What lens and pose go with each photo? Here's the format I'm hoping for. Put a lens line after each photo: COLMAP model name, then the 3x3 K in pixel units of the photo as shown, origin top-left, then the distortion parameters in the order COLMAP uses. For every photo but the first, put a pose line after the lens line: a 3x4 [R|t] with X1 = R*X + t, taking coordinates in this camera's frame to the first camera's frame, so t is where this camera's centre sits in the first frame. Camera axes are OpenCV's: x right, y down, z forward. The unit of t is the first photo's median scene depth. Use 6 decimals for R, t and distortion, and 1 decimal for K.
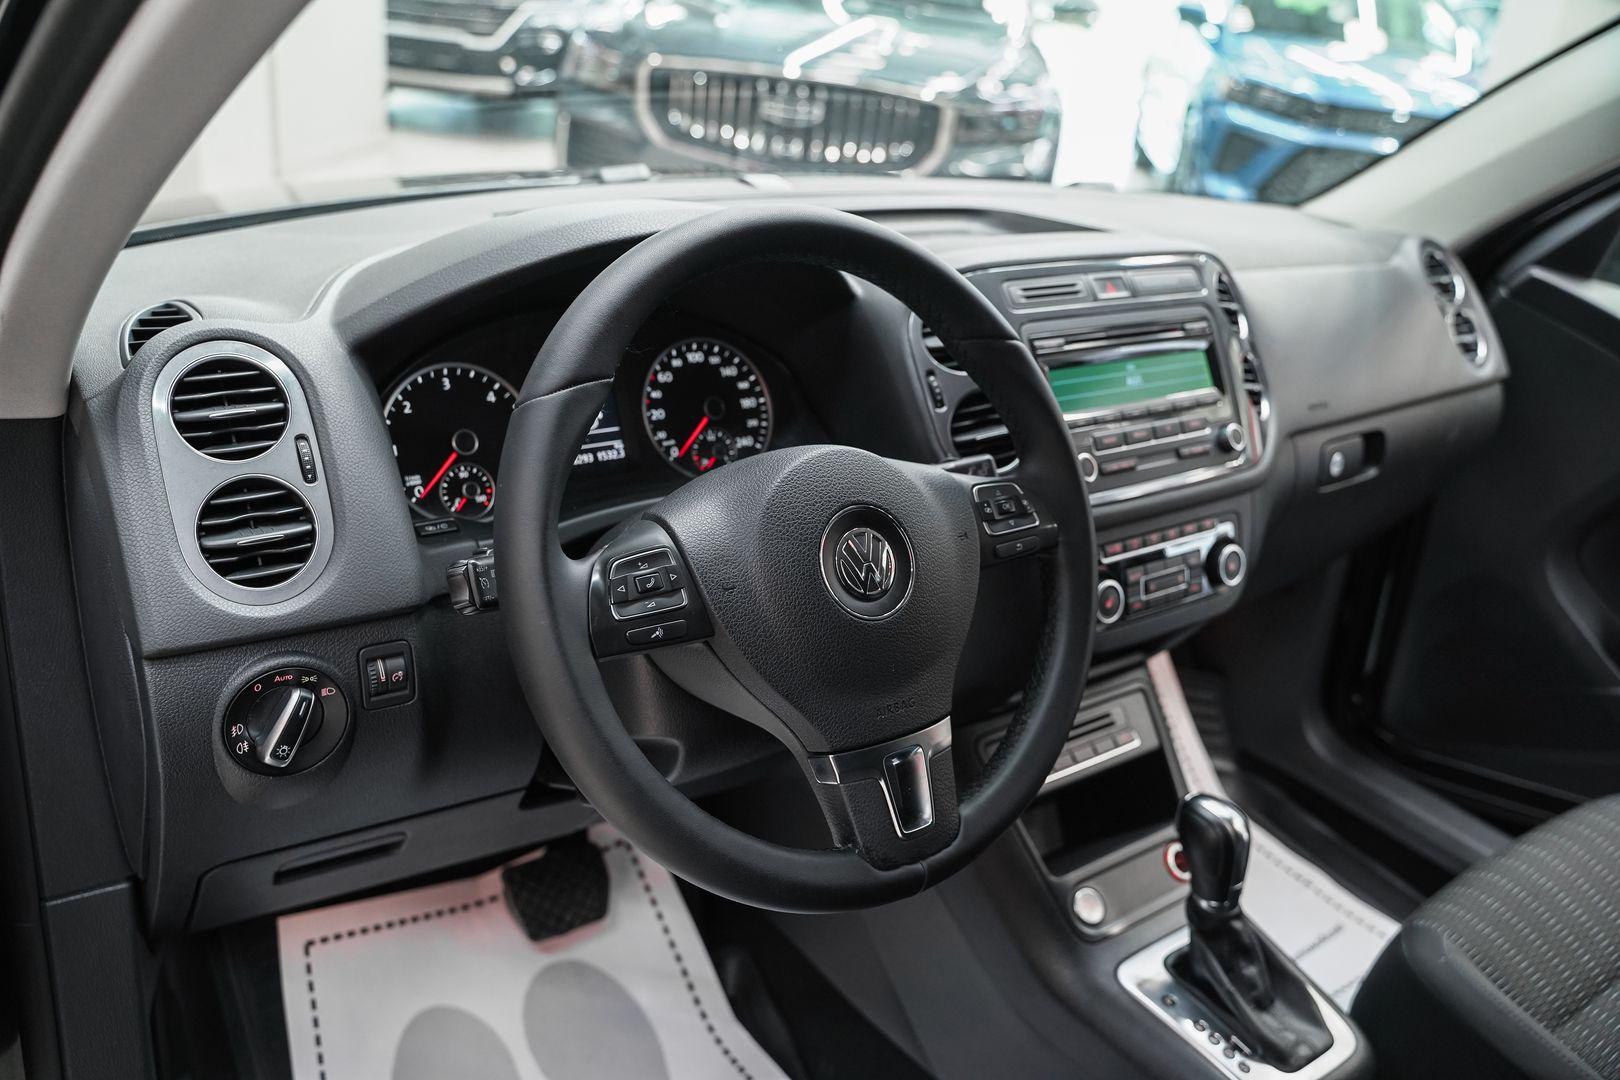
lens RADIAL K [[1311.1, 0, 809.6], [0, 1311.1, 532.7], [0, 0, 1]] dist [-0.125236, 0.108864]
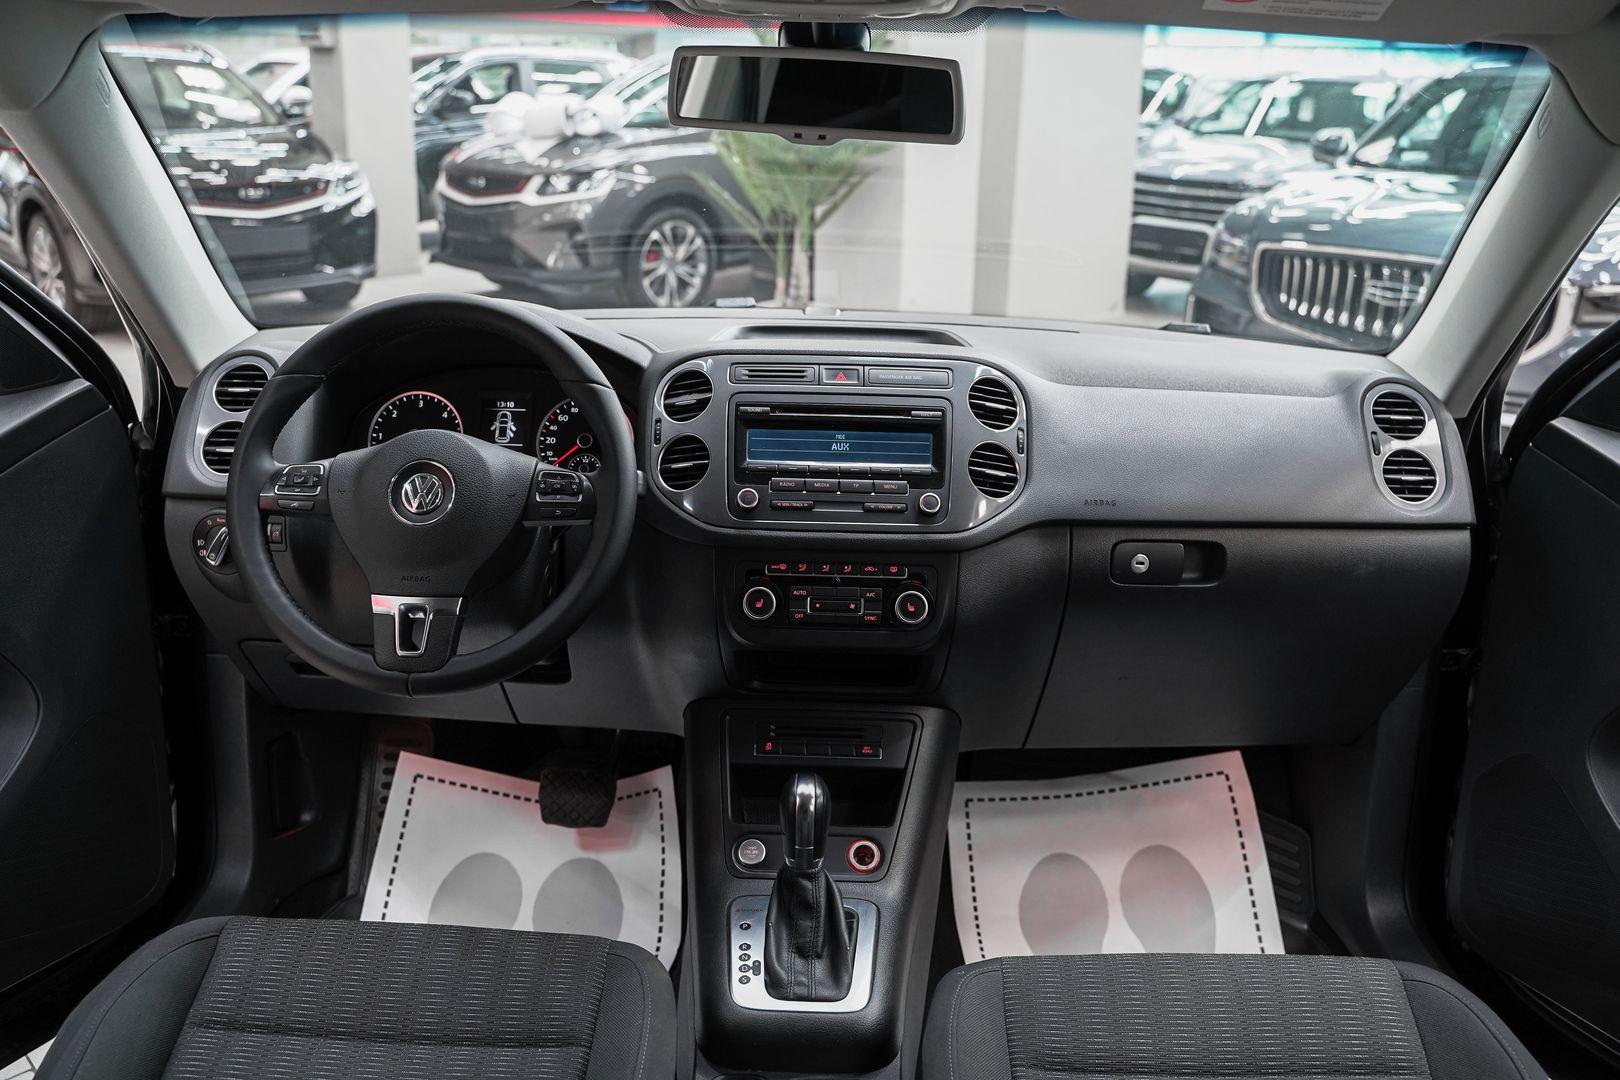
lens RADIAL K [[1317.8, 0, 810.0], [0, 1317.8, 540.0], [0, 0, 1]] dist [-0.097468, 0.000161]
pose [[0.800188, 0.115690, -0.588485, 0.988561], [-0.195082, 0.978068, -0.072984, 0.073438], [0.567134, 0.173204, 0.805207, -0.053065]]
